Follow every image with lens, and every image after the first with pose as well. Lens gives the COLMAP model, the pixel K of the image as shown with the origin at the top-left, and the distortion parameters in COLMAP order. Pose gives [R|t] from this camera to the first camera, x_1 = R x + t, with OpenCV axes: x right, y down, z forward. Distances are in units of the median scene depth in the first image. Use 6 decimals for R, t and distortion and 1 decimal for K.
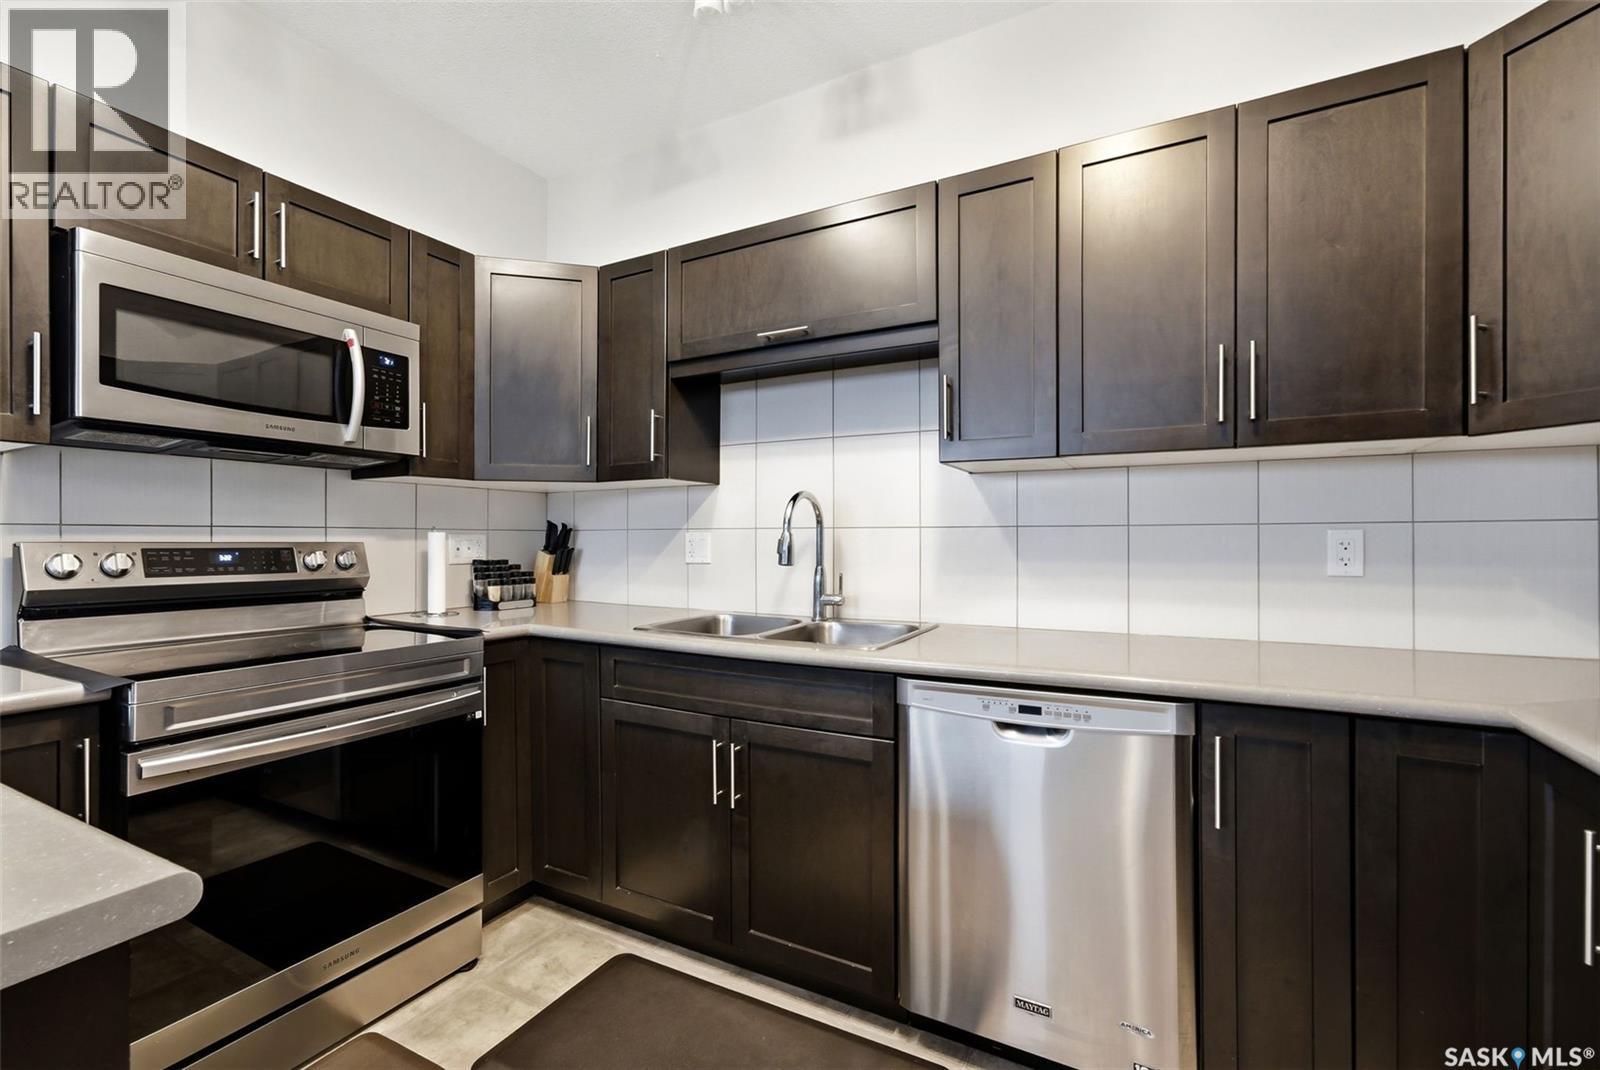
lens RADIAL K [[692.8, 0, 798.8], [0, 692.8, 541.4], [0, 0, 1]] dist [-0.000167, 0.001658]
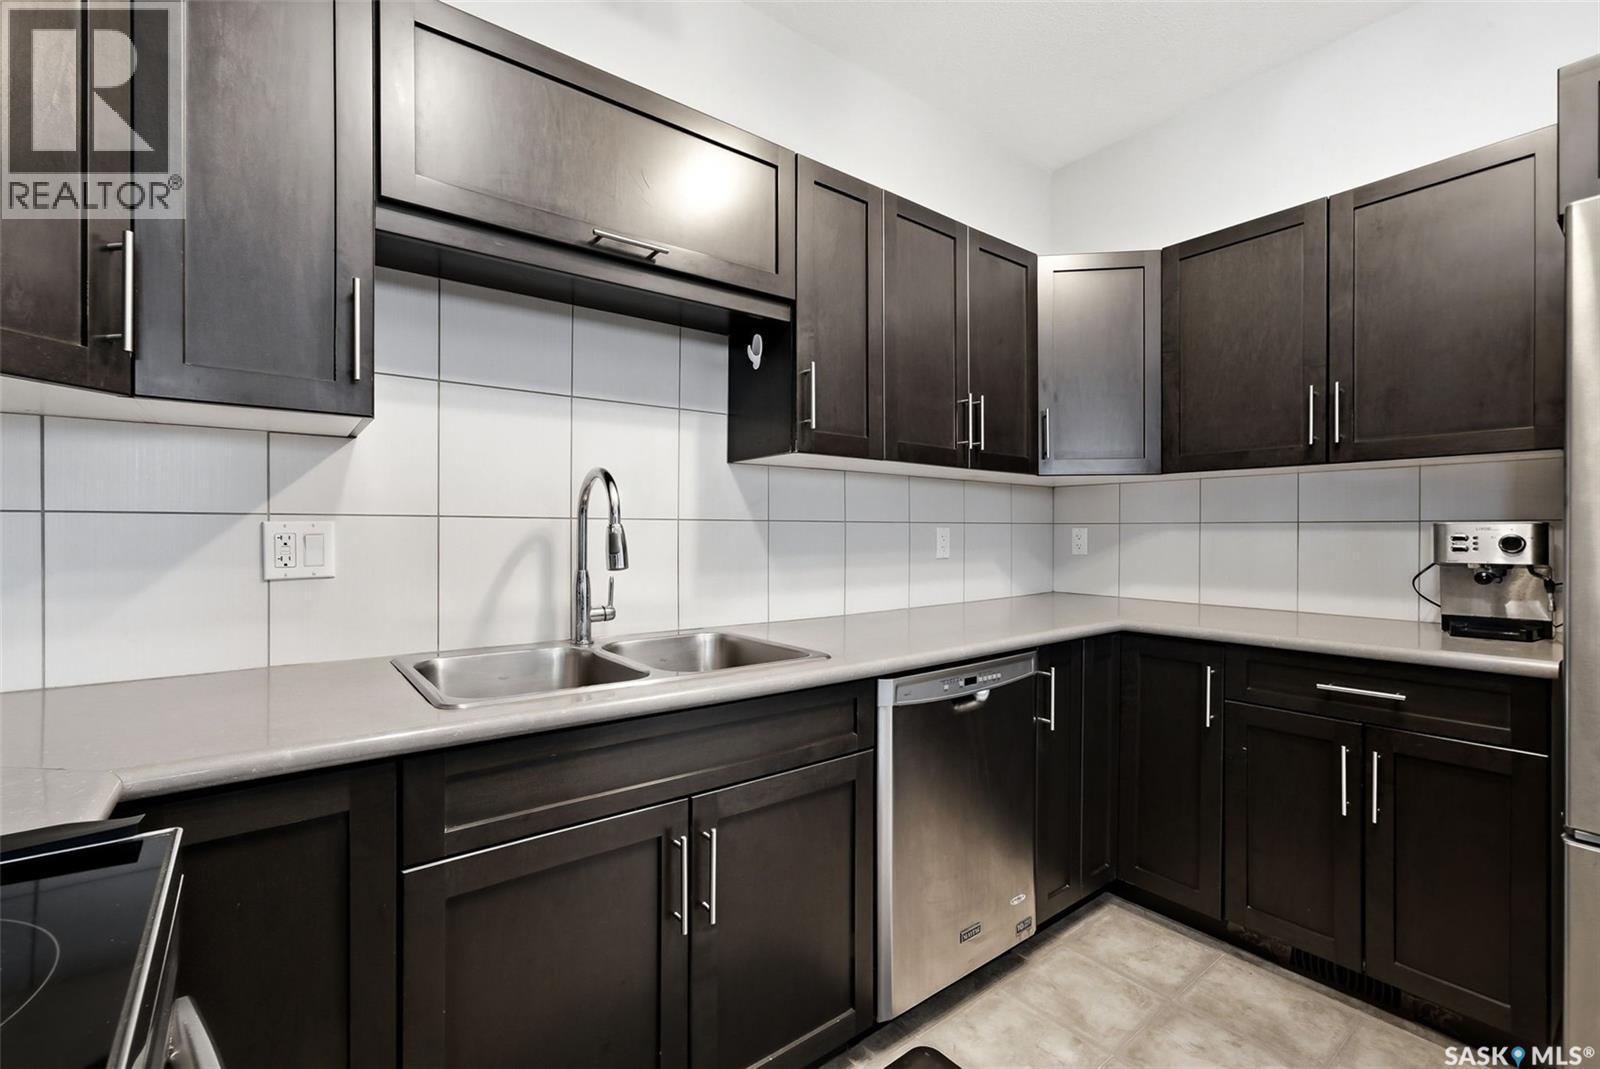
lens RADIAL K [[692.8, 0, 791.4], [0, 692.8, 535.2], [0, 0, 1]] dist [-0.000167, 0.001658]
pose [[0.418991, -0.002662, 0.907986, -0.581653], [0.002455, 0.999995, 0.001799, -0.002817], [-0.907987, 0.001475, 0.418996, 0.538313]]
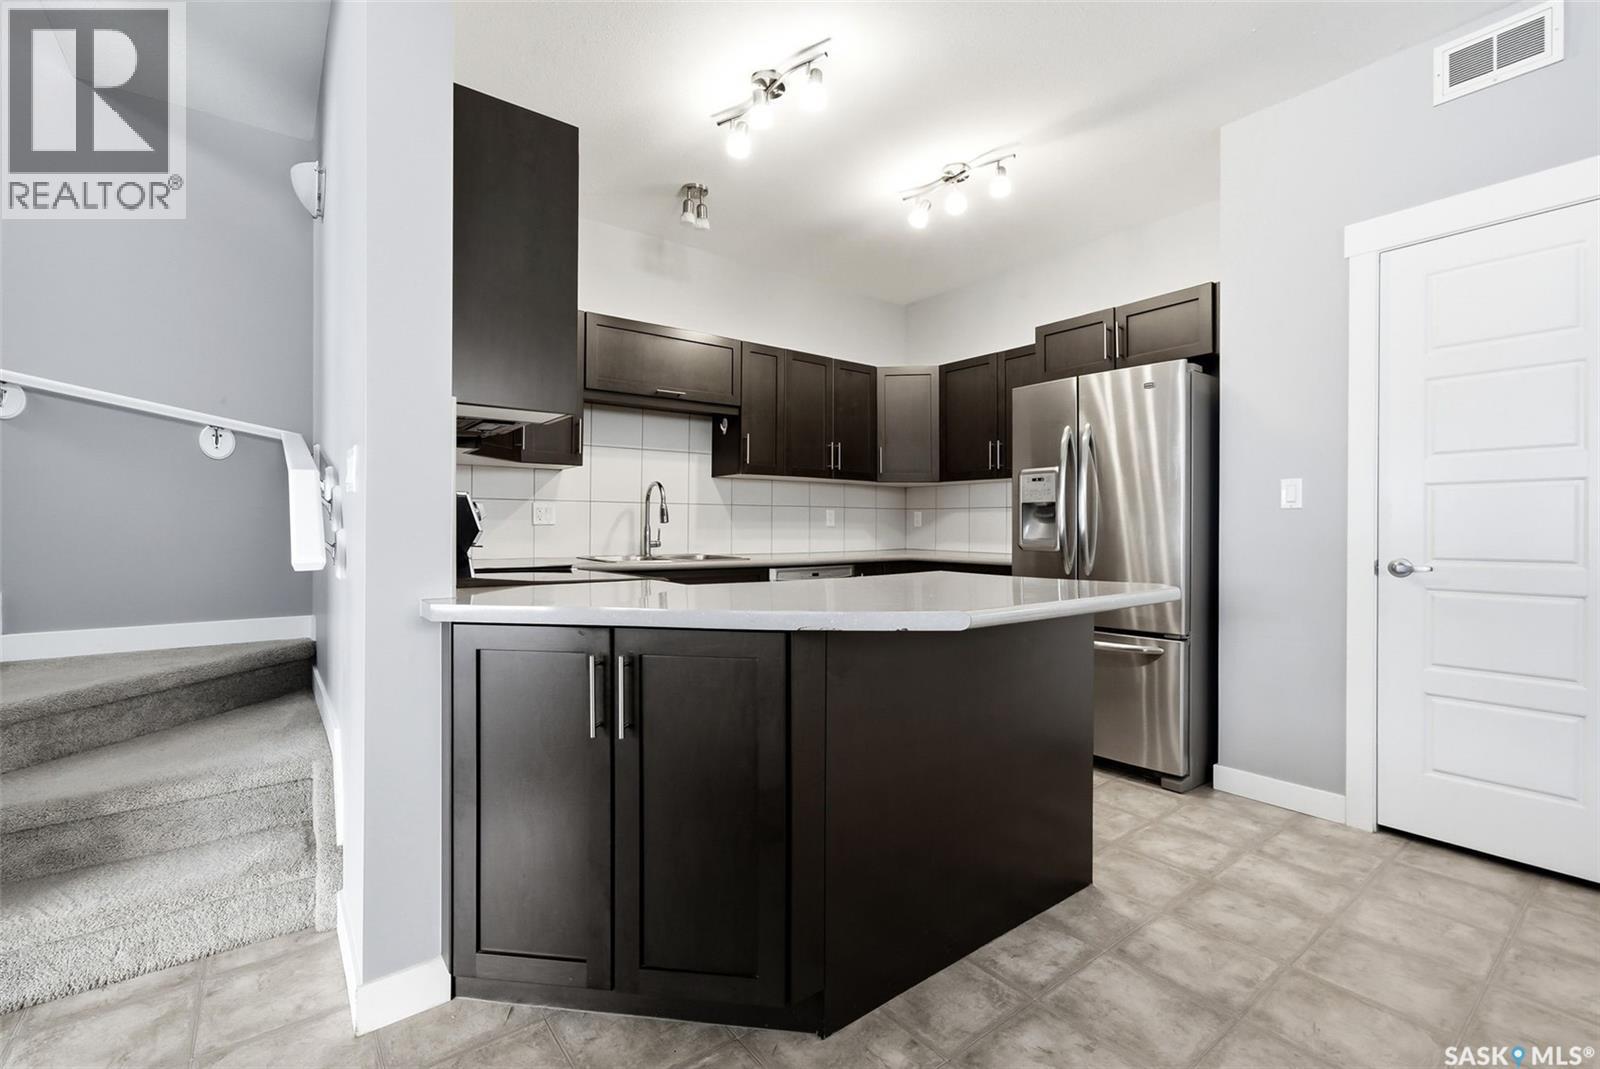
lens RADIAL K [[692.8, 0, 782.6], [0, 692.8, 523.2], [0, 0, 1]] dist [-0.000167, 0.001658]
pose [[0.434638, 0.006764, 0.900580, -1.456099], [-0.001658, 0.999976, -0.006710, 0.045513], [-0.900604, 0.001423, 0.434639, -0.031009]]
